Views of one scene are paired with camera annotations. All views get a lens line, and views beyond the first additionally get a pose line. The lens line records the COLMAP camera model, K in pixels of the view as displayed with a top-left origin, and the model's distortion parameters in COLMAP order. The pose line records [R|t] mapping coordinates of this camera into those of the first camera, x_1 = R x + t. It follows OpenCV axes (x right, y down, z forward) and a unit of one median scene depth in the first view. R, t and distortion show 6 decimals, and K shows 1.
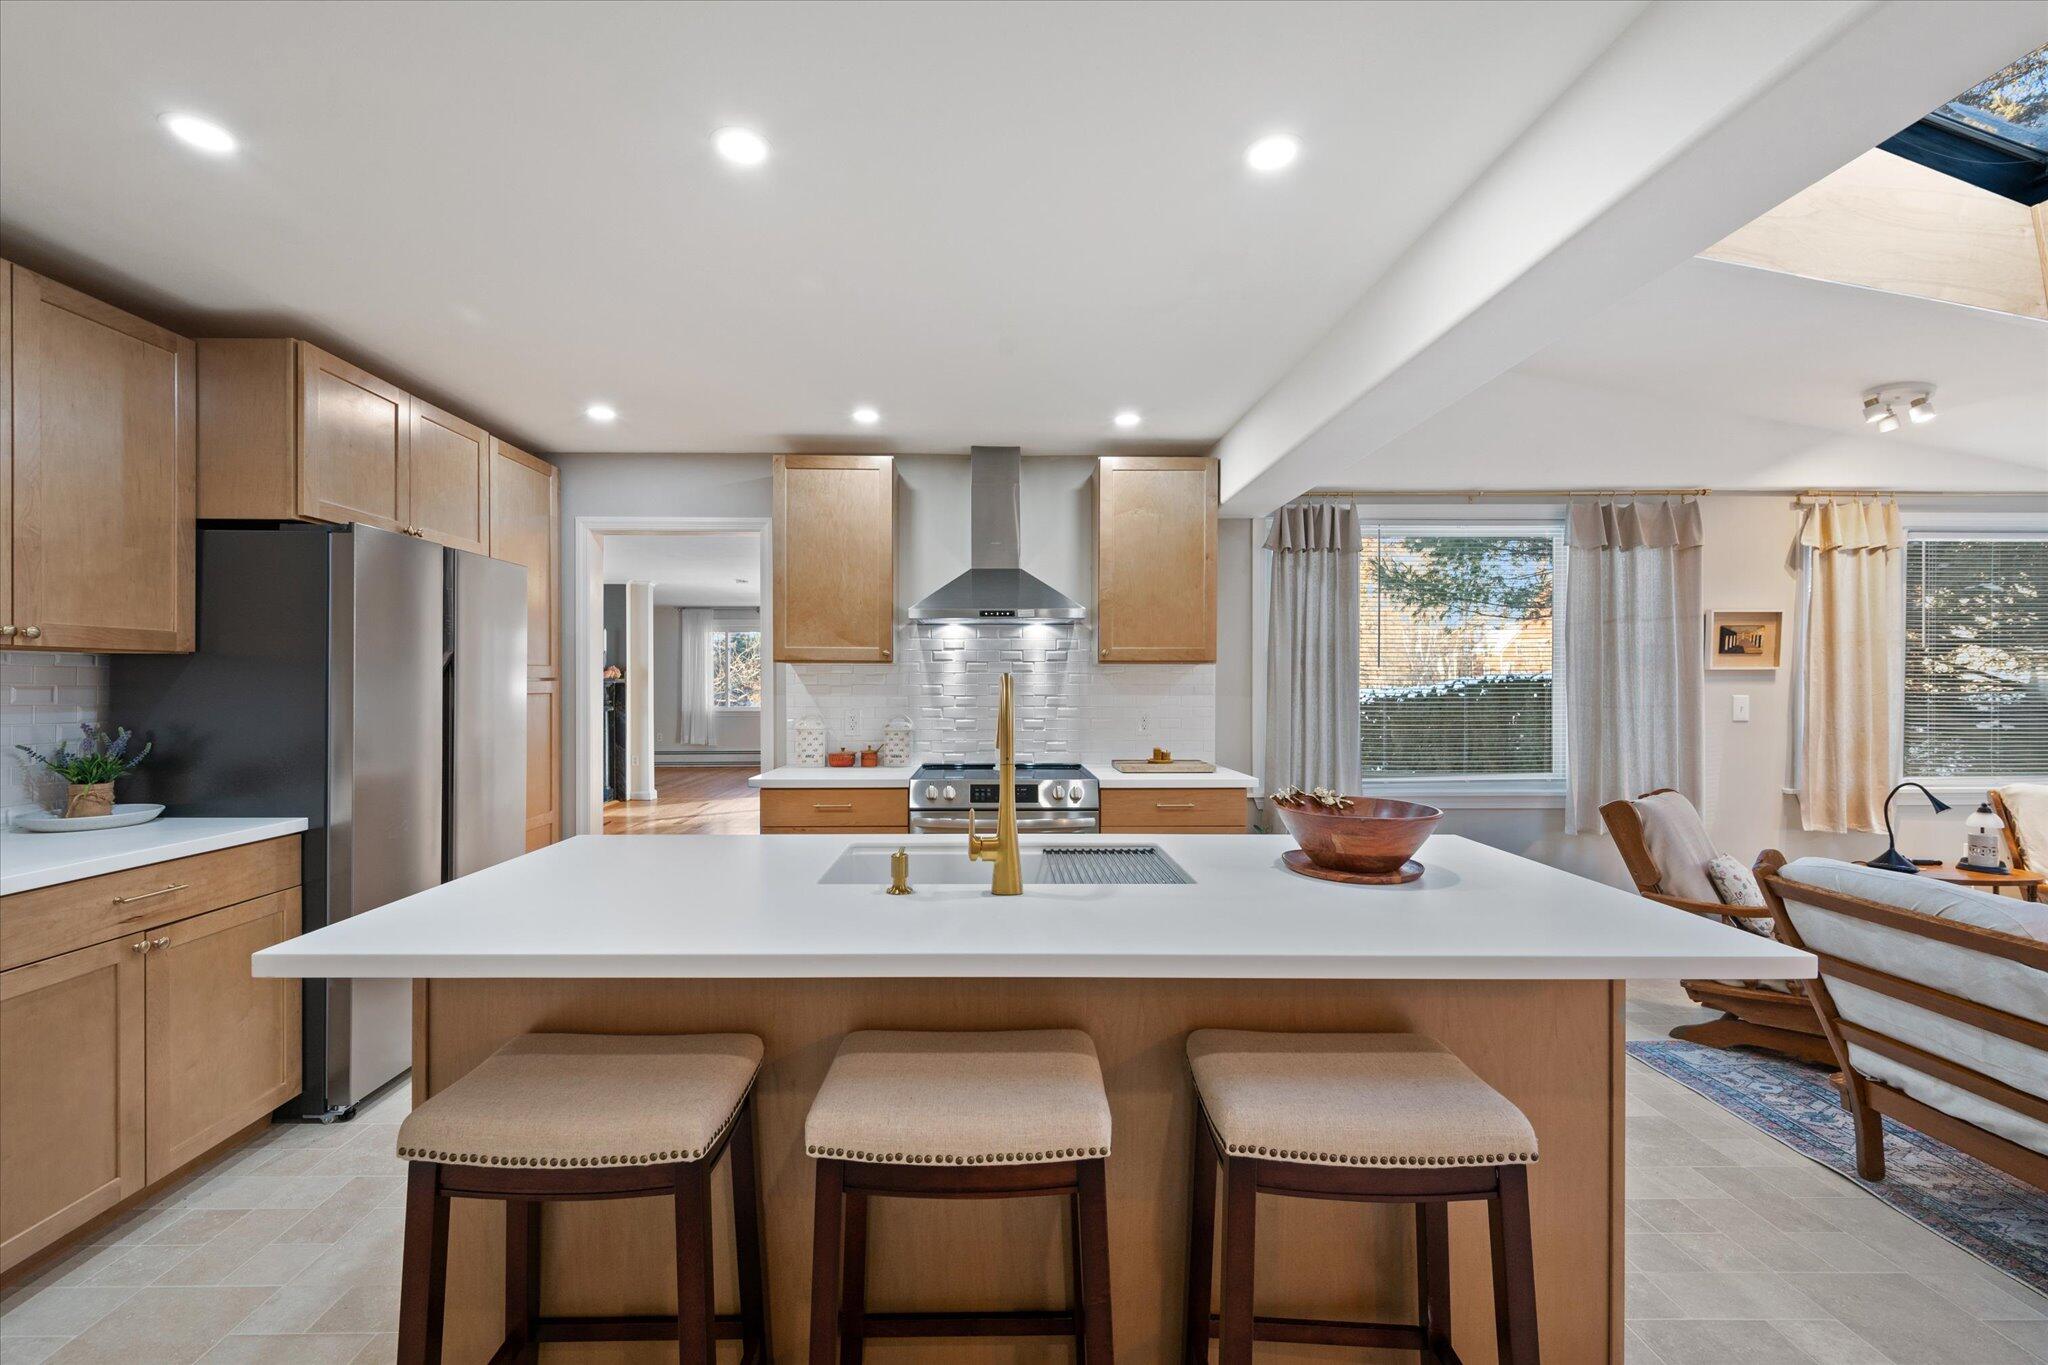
lens RADIAL K [[812.6, 0, 1011.4], [0, 812.6, 687.9], [0, 0, 1]] dist [0.001075, -0.000356]
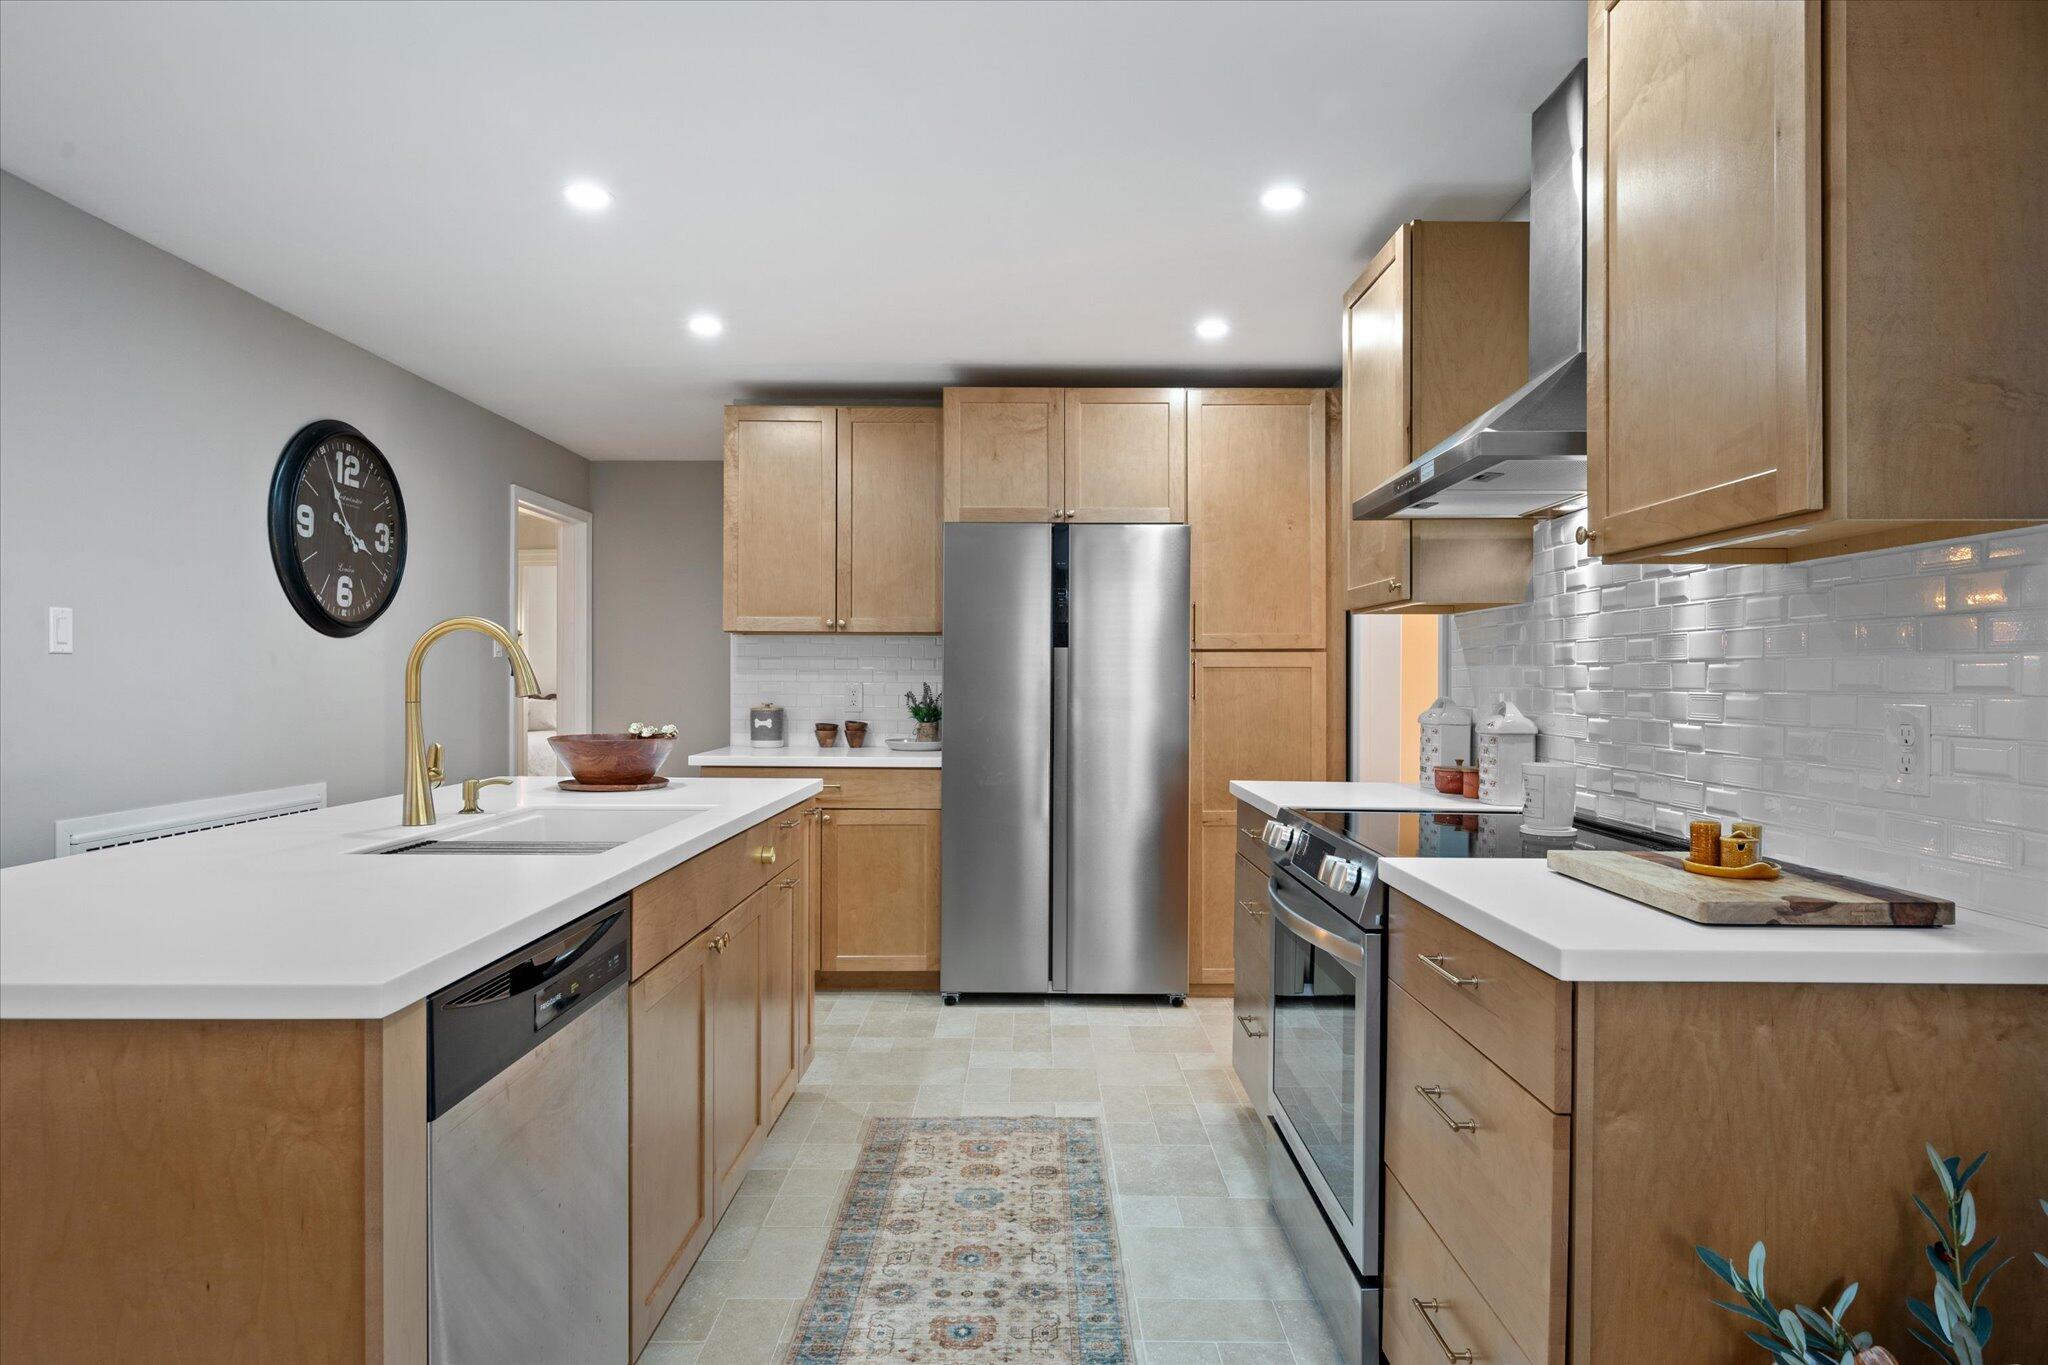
lens RADIAL K [[1141.3, 0, 1036.5], [0, 1141.3, 683.4], [0, 0, 1]] dist [-0.007458, 0.002760]
pose [[-0.005254, 0.004239, -0.999977, 0.567938], [-0.008138, 0.999958, 0.004282, 0.020026], [0.999953, 0.008160, -0.005219, 0.702285]]
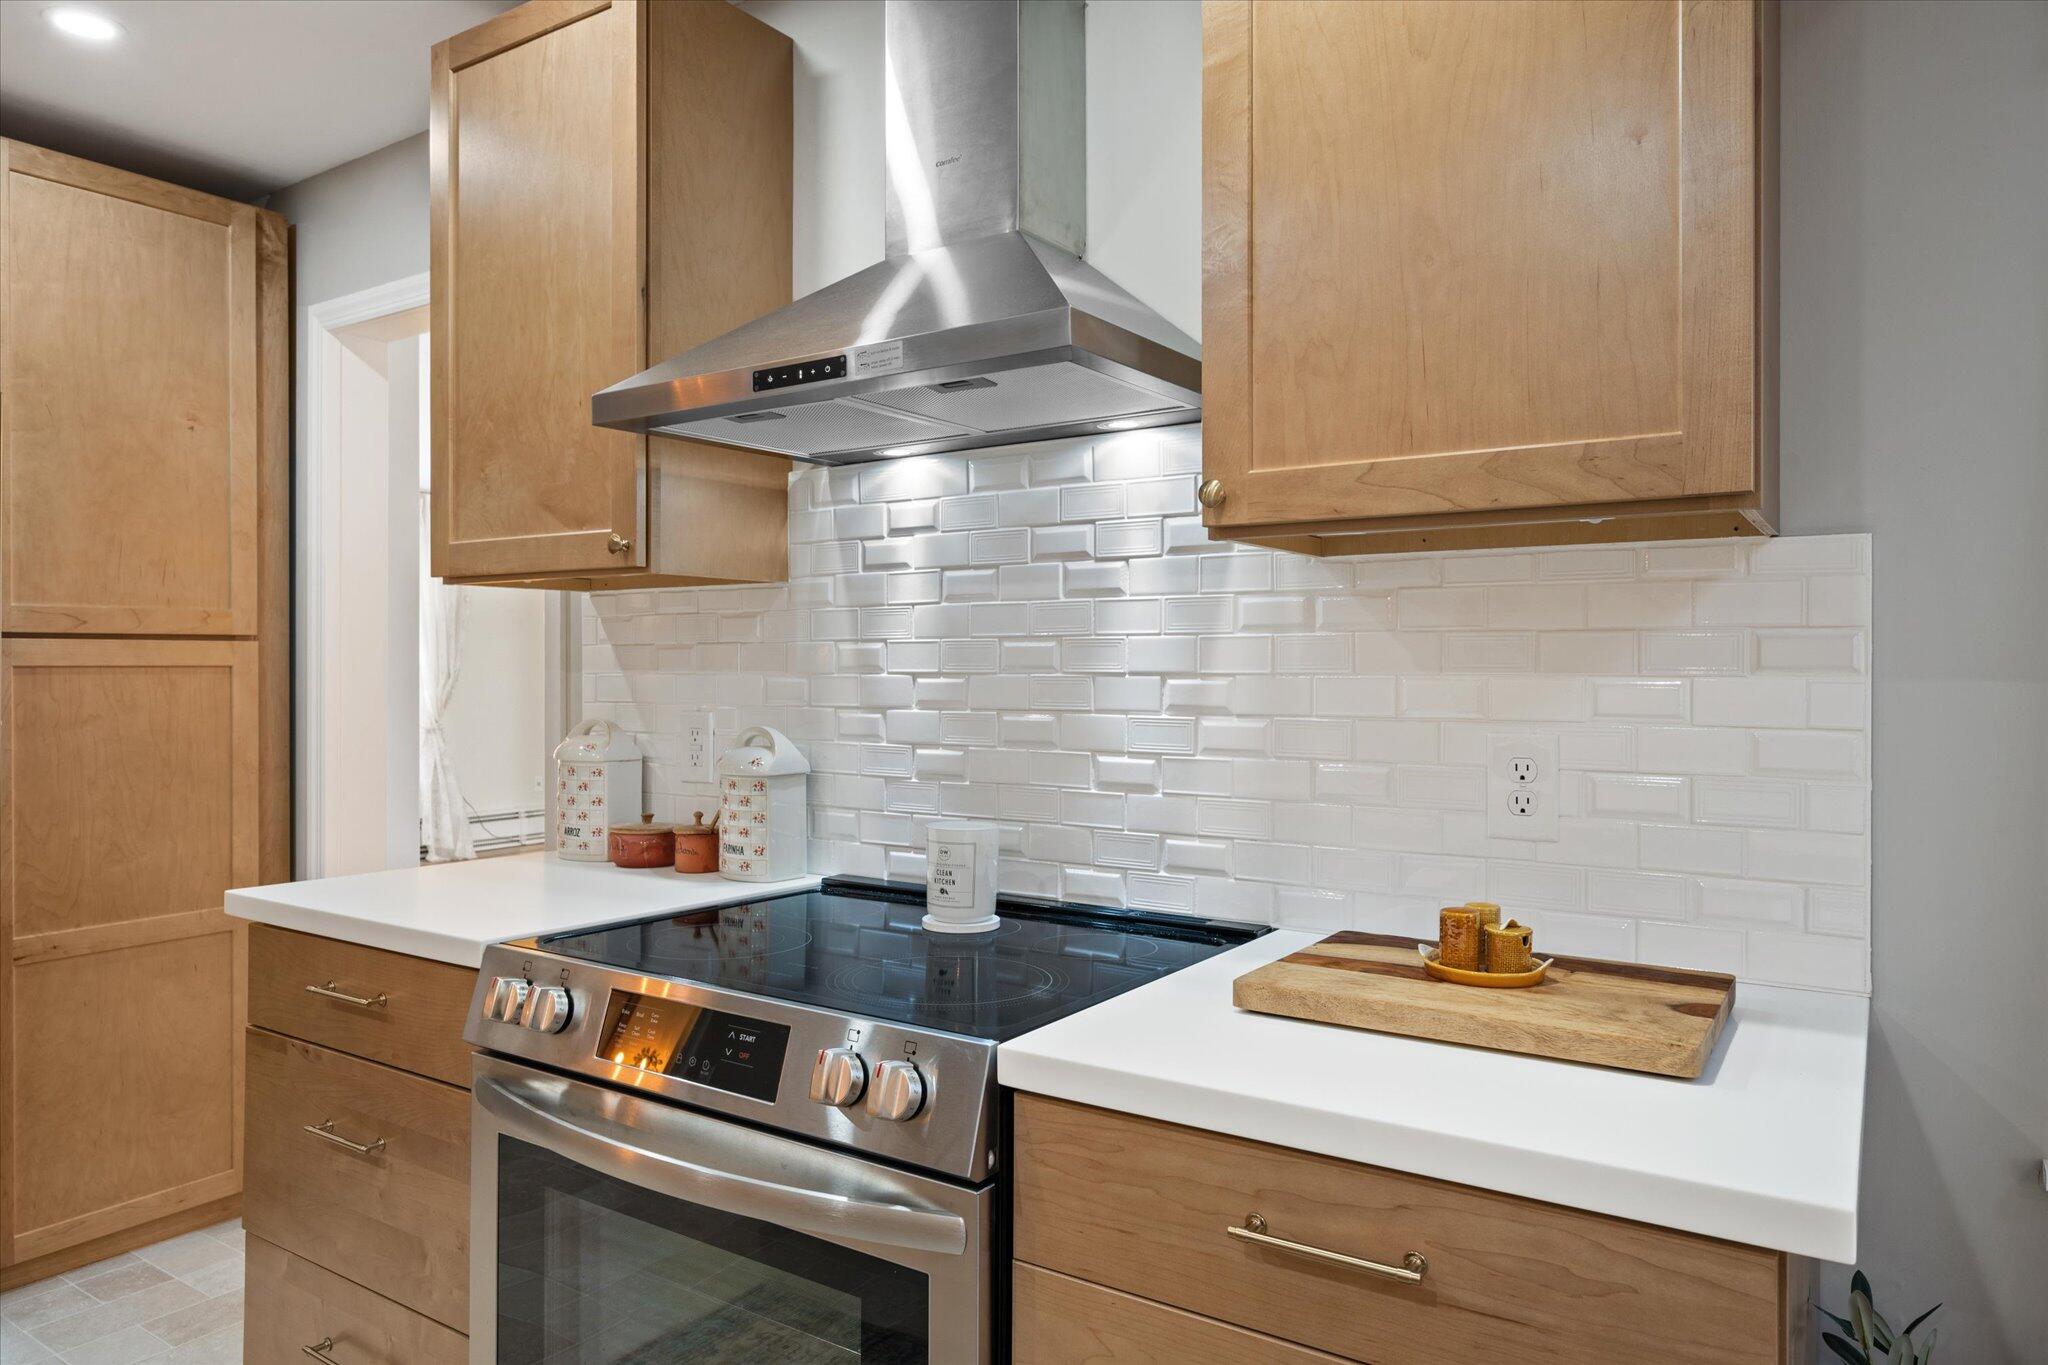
lens RADIAL K [[1304.8, 0, 1028.5], [0, 1304.8, 666.5], [0, 0, 1]] dist [-0.000531, 0.000893]
pose [[0.823092, 0.000232, -0.567908, 0.264767], [-0.005289, 0.999960, -0.007257, 0.009966], [0.567883, 0.008977, 0.823060, 0.601727]]
